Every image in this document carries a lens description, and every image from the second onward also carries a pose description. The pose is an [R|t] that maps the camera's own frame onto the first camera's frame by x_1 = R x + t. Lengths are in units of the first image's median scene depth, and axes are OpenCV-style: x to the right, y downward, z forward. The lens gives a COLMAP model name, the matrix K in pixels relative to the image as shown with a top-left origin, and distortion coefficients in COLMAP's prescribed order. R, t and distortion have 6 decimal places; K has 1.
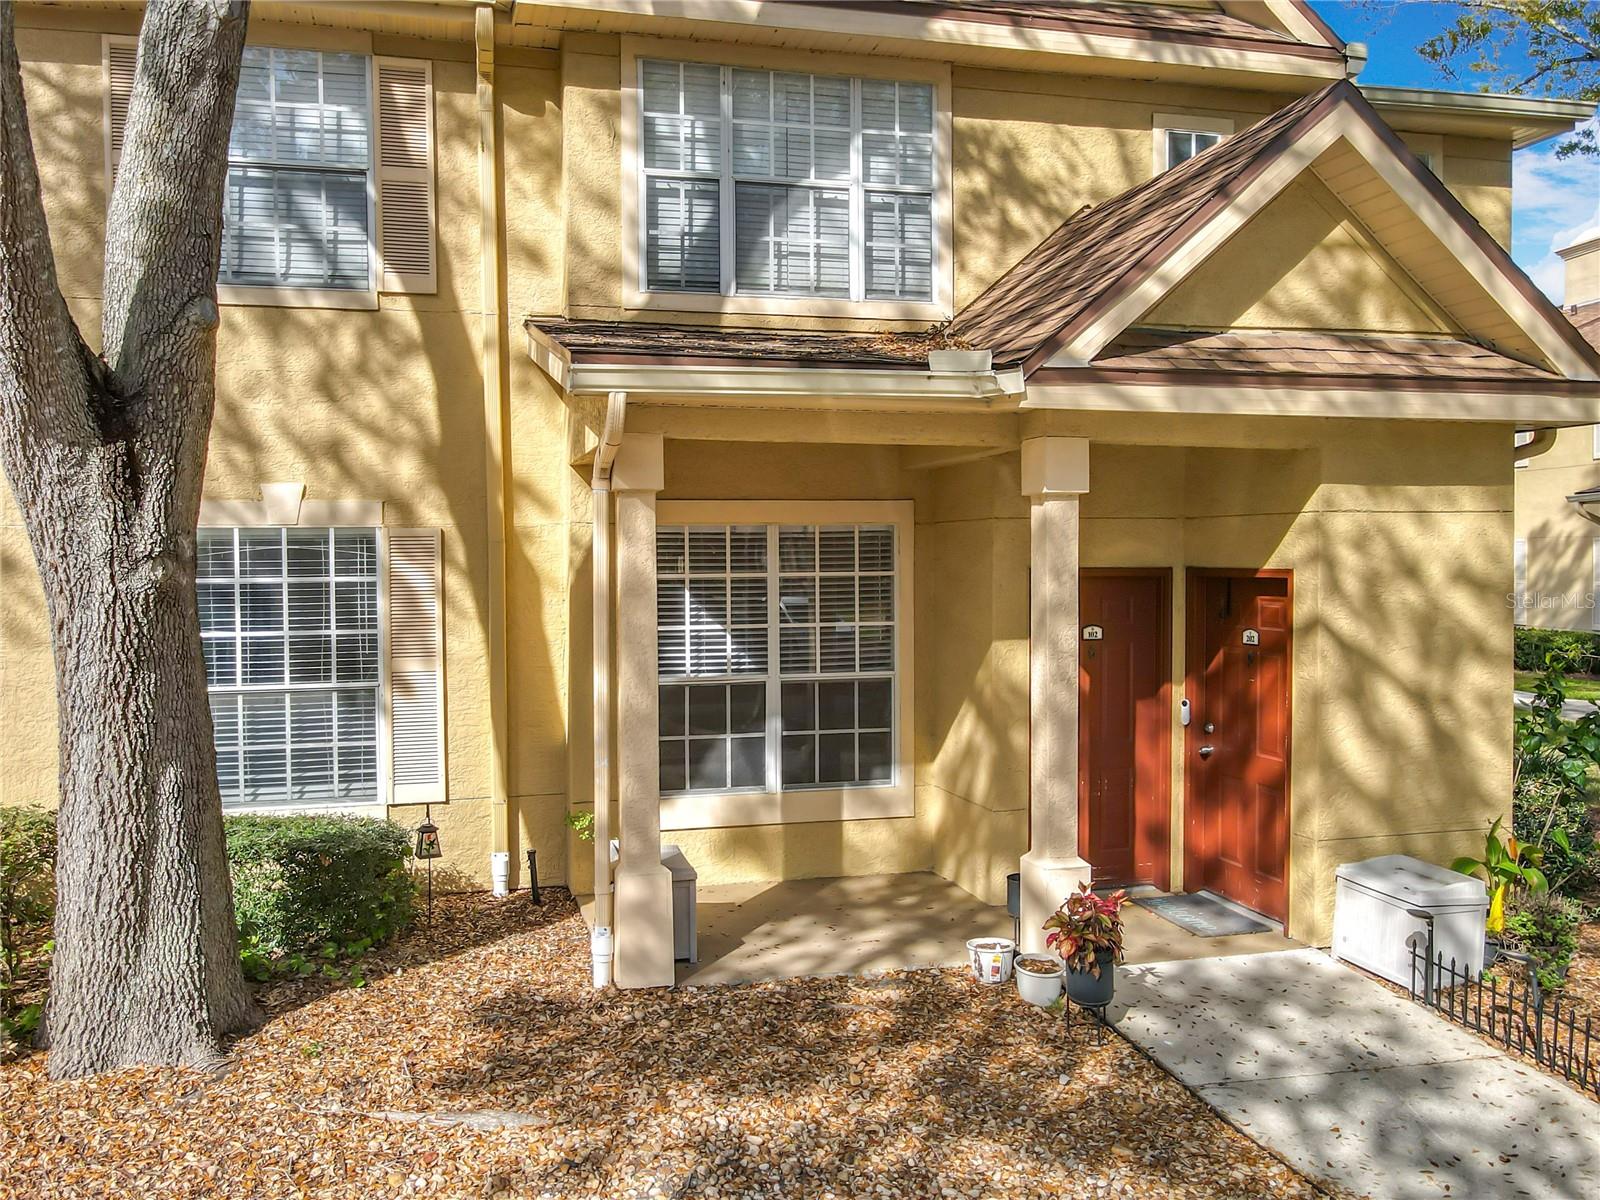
lens RADIAL K [[1297.4, 0, 783.7], [0, 1297.4, 605.1], [0, 0, 1]] dist [-0.010285, 0.010694]
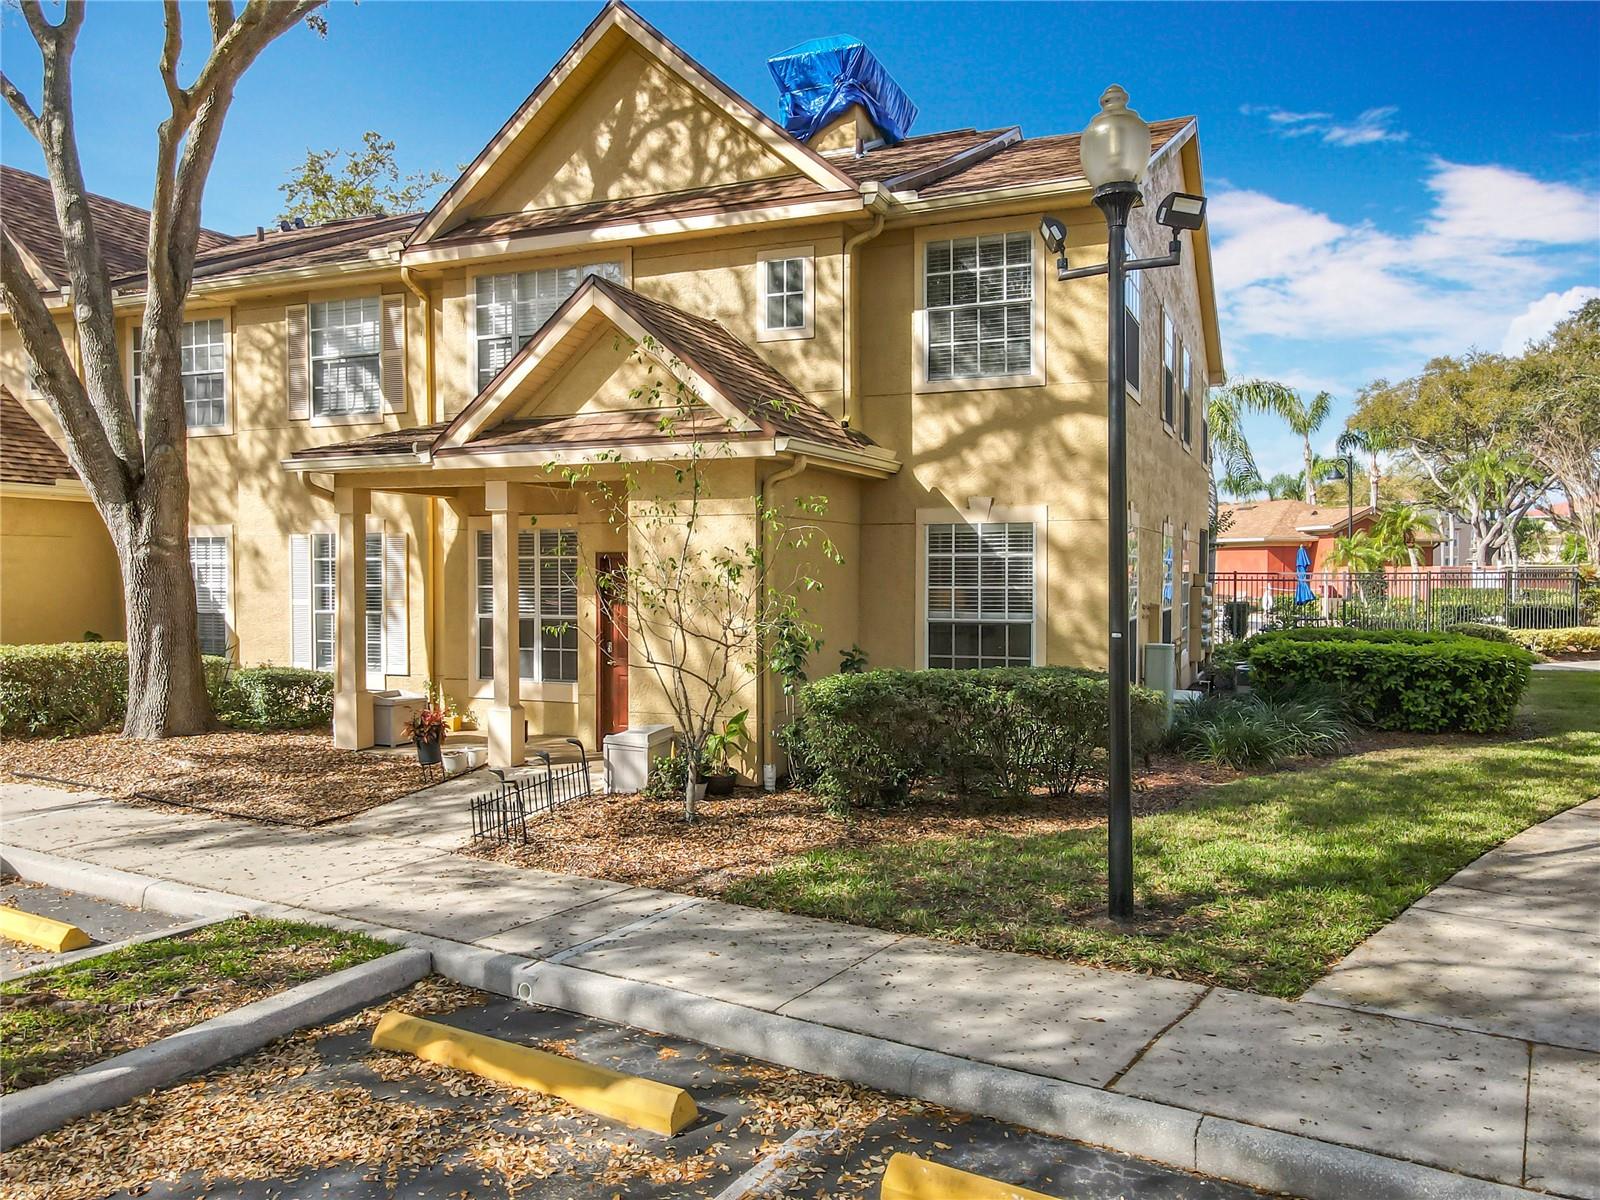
lens RADIAL K [[1297.4, 0, 772.0], [0, 1297.4, 600.3], [0, 0, 1]] dist [-0.010285, 0.010694]
pose [[0.787852, 0.021861, -0.615477, 1.375532], [-0.027915, 0.999610, -0.000228, 0.026541], [0.615232, 0.017360, 0.788155, -0.189323]]
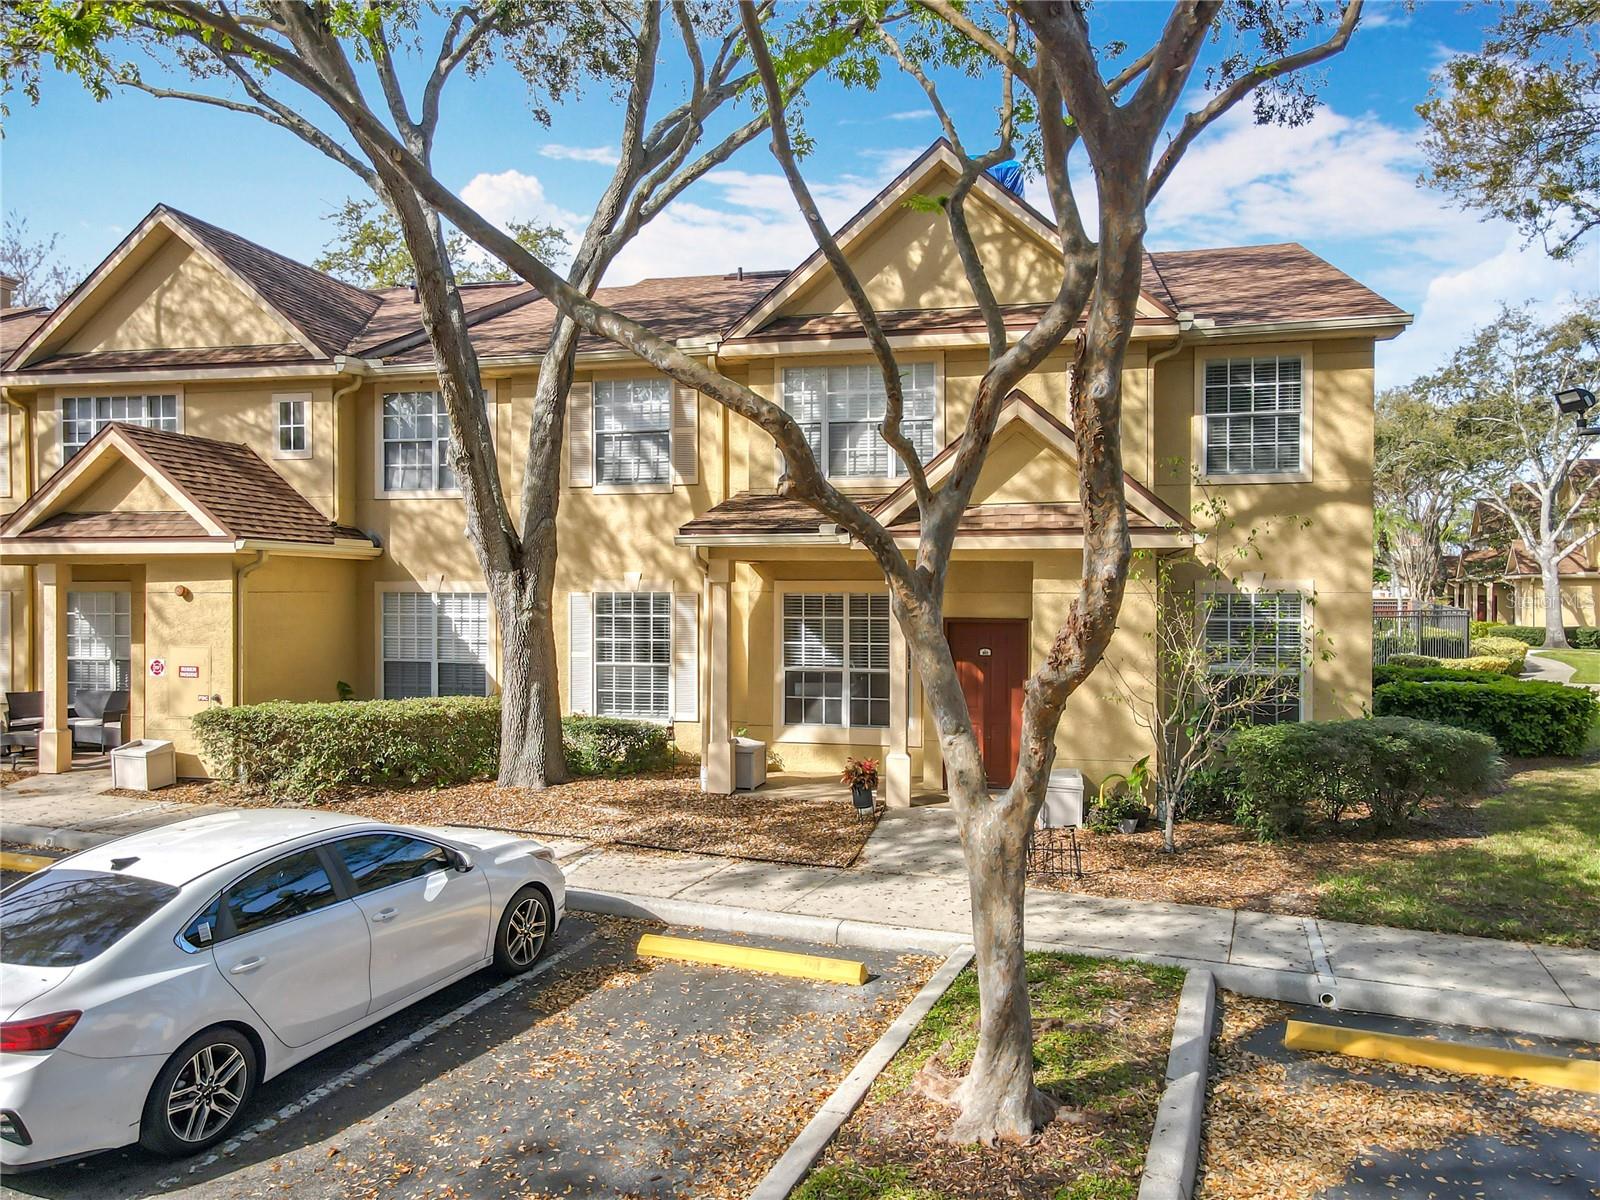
lens RADIAL K [[1226.6, 0, 789.6], [0, 1226.6, 611.0], [0, 0, 1]] dist [0.002830, 0.024137]
pose [[0.882797, 0.019545, -0.469347, 0.832153], [-0.026948, 0.999596, -0.009060, -0.015031], [0.468981, 0.020647, 0.882967, -0.724683]]
